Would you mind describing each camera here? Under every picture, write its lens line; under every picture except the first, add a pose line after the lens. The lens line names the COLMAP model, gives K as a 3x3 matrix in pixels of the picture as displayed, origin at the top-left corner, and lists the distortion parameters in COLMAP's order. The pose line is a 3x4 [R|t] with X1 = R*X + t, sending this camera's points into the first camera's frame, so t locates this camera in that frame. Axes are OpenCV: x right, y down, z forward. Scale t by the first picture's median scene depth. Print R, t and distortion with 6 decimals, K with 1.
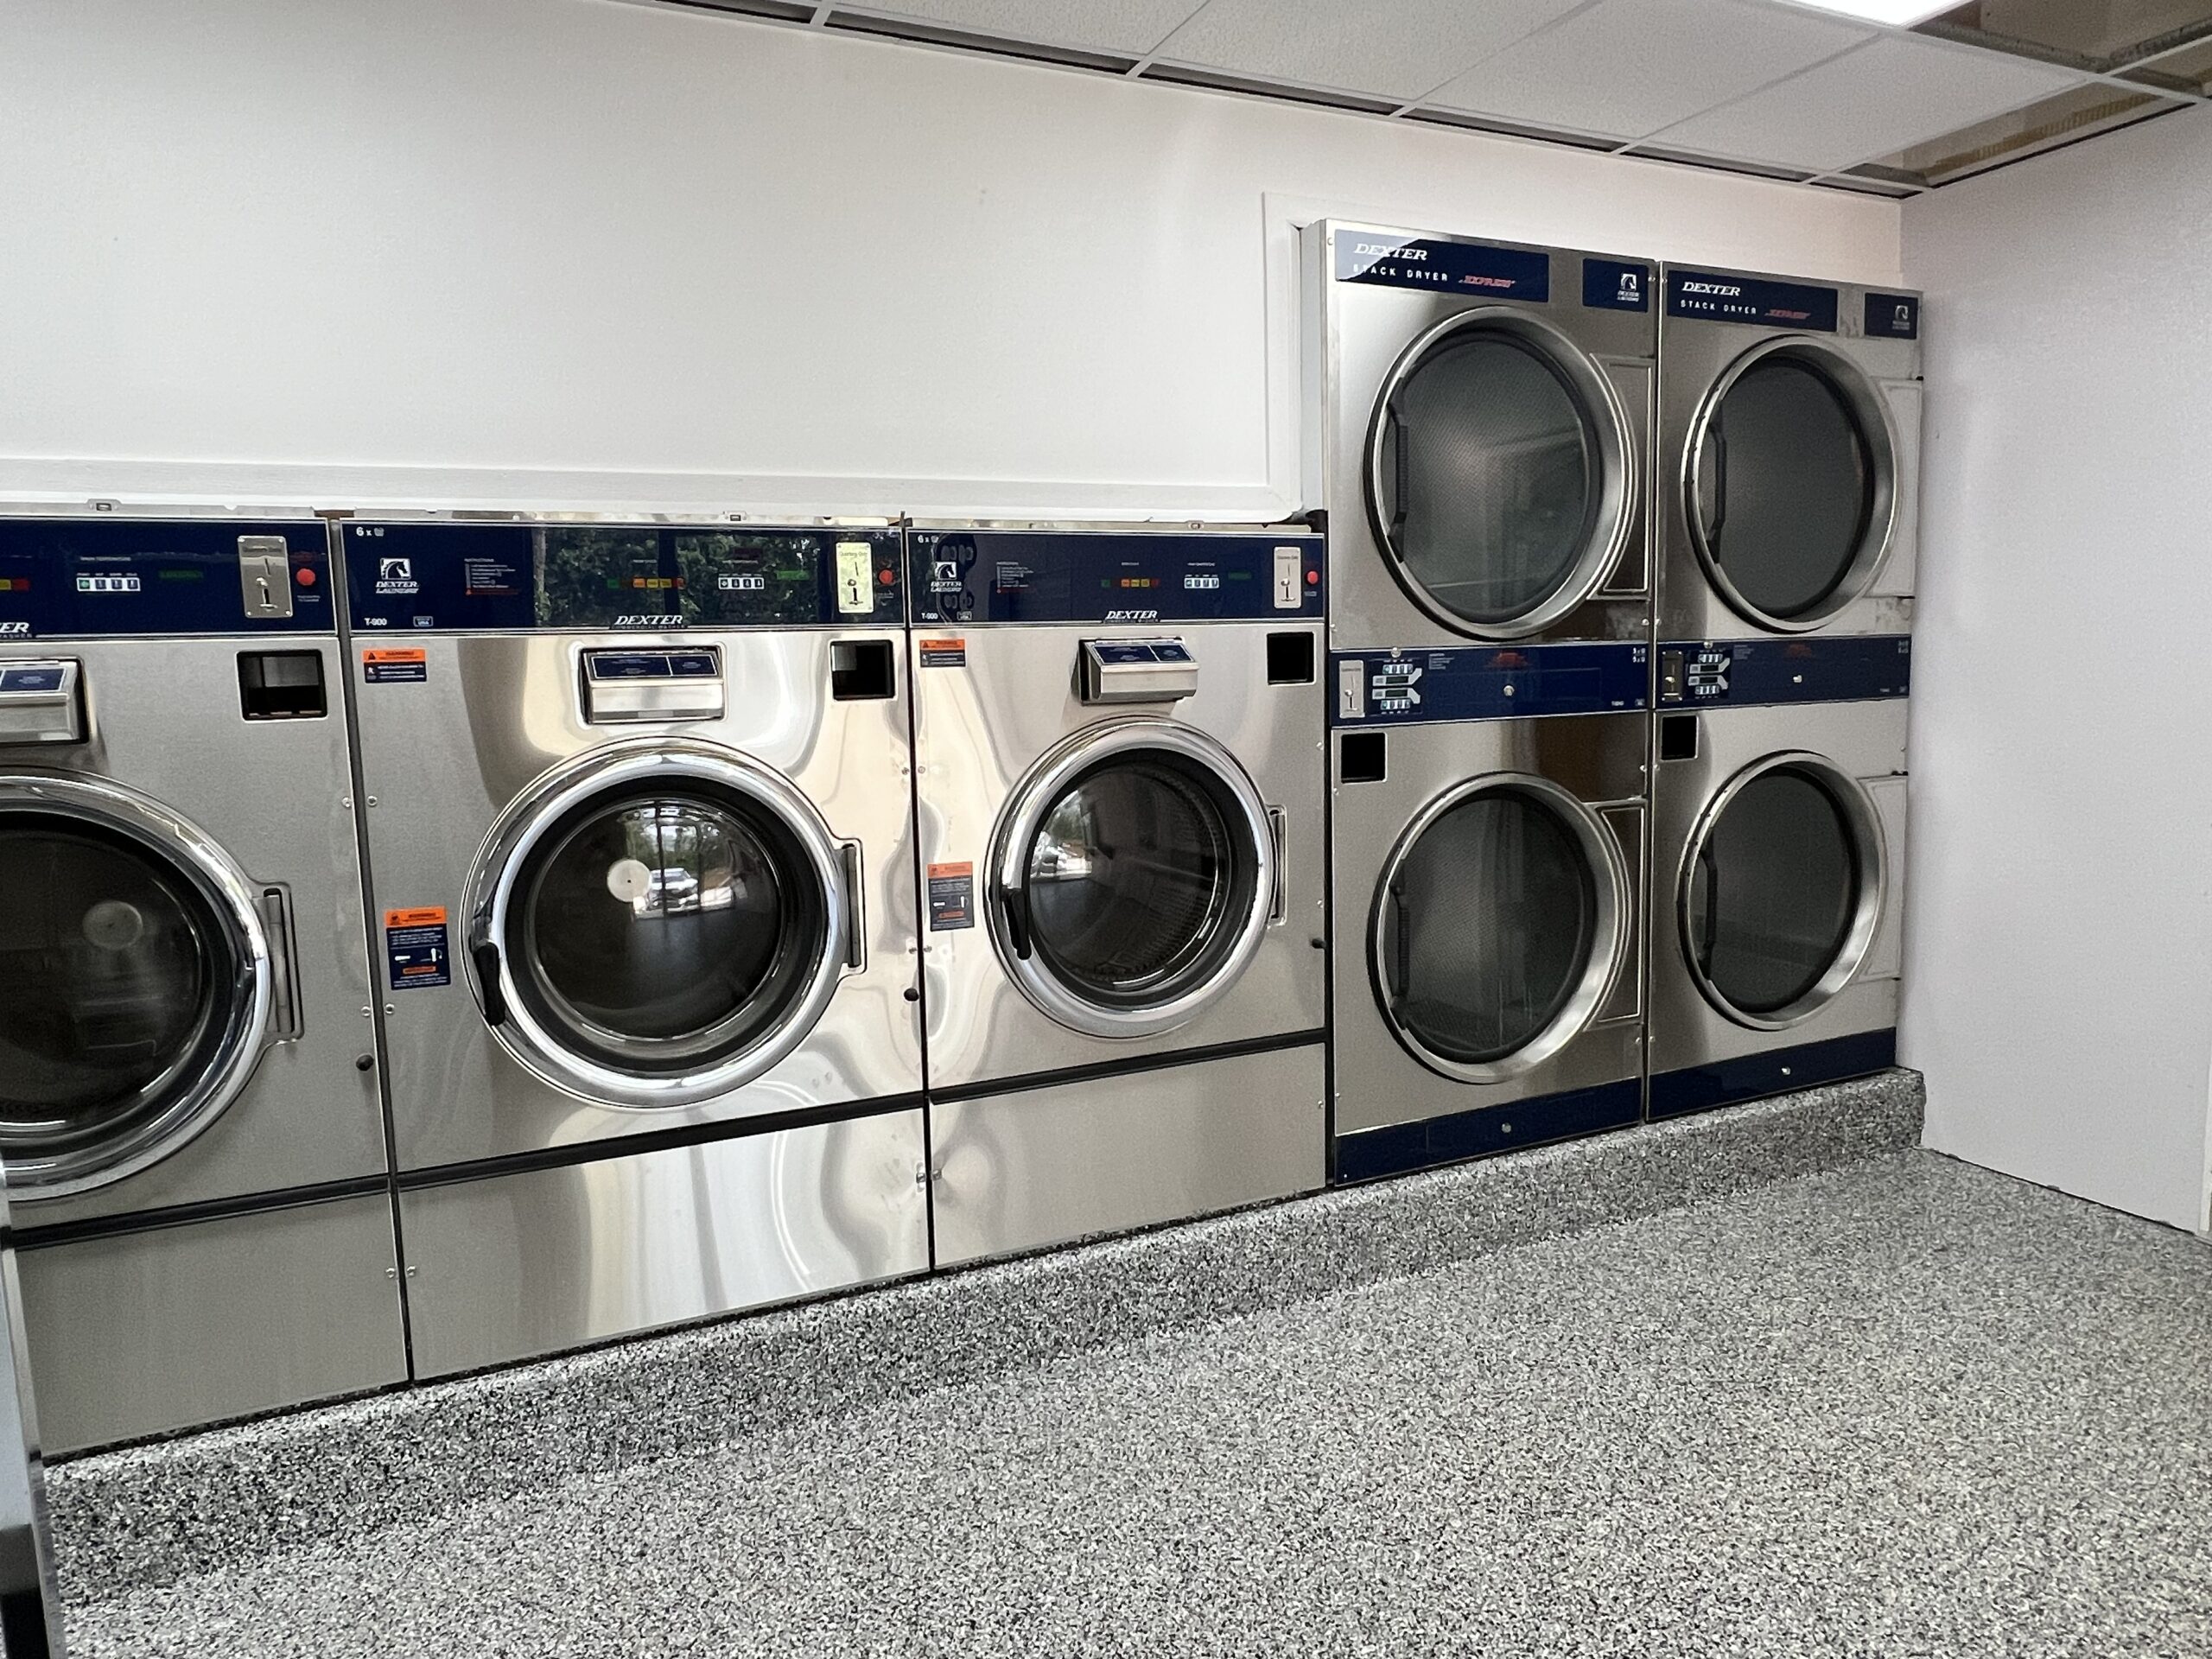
lens RADIAL K [[1420.1, 0, 1106.0], [0, 1420.1, 829.5], [0, 0, 1]] dist [0.001748, -0.001001]
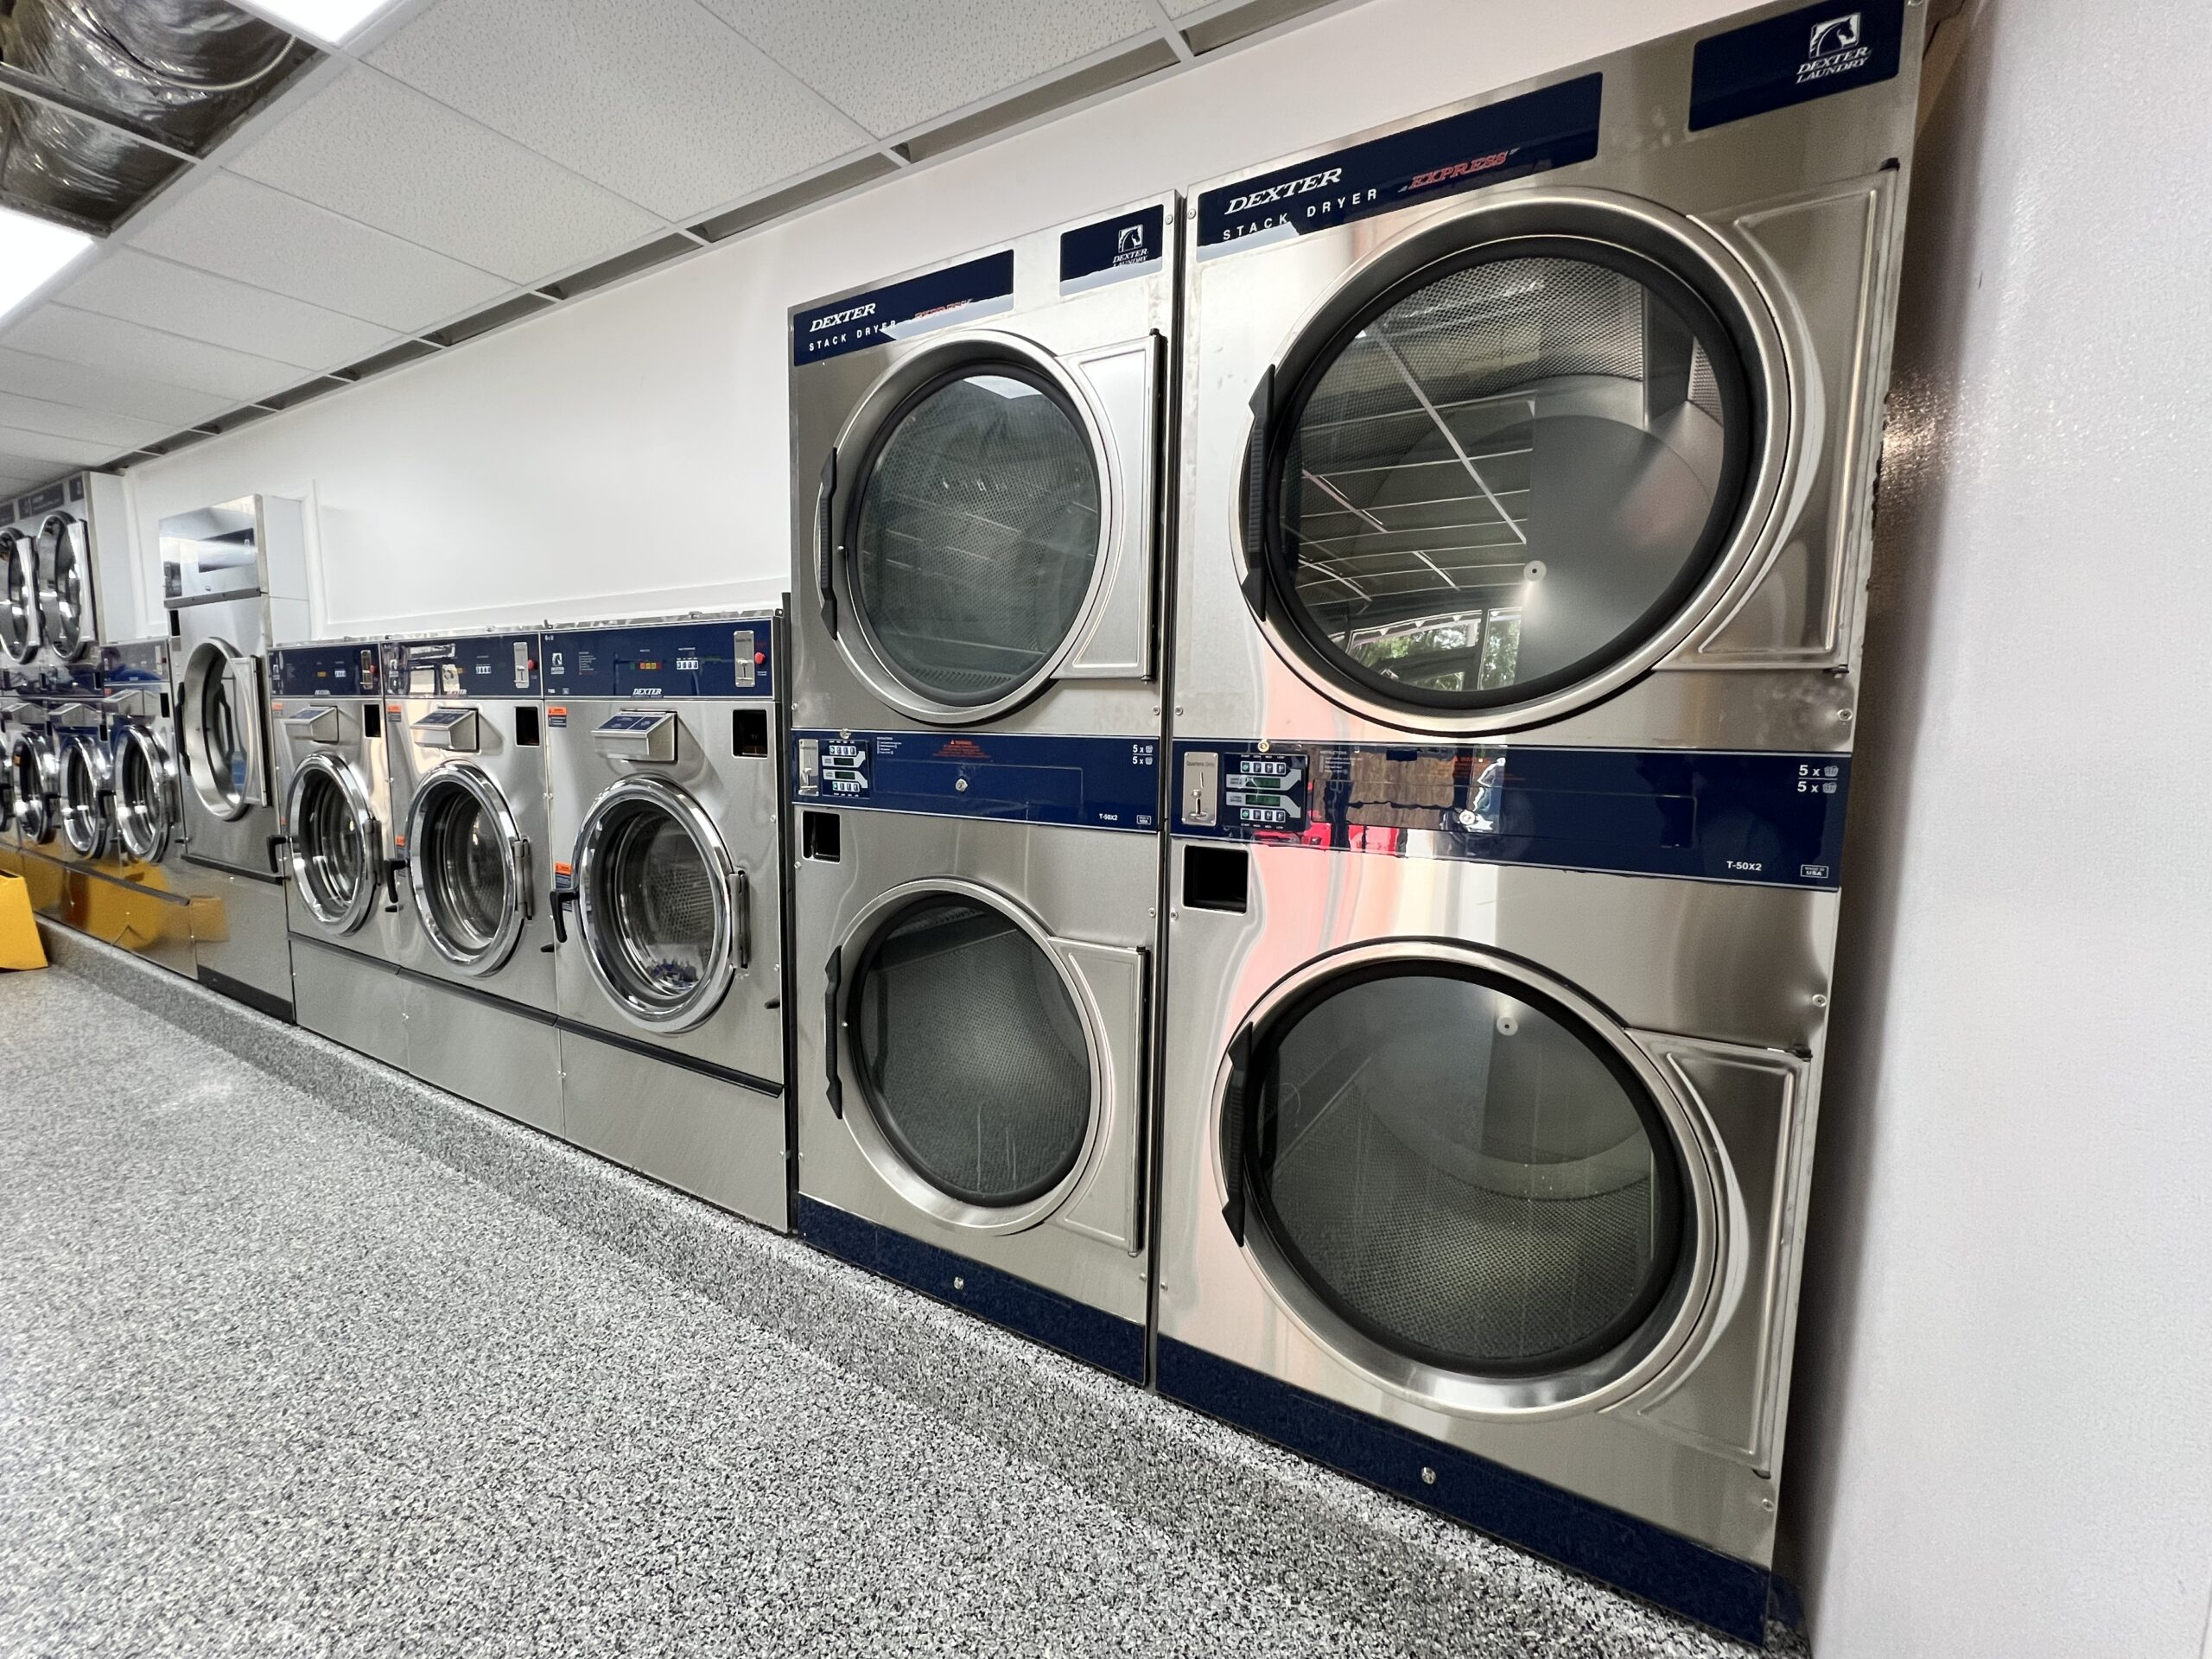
lens RADIAL K [[933.2, 0, 1103.3], [0, 933.2, 802.6], [0, 0, 1]] dist [-0.000626, -0.000242]
pose [[0.562221, 0.115621, -0.818865, 0.832643], [-0.120191, 0.991089, 0.057417, -0.136303], [0.818206, 0.066139, 0.571108, 0.788804]]
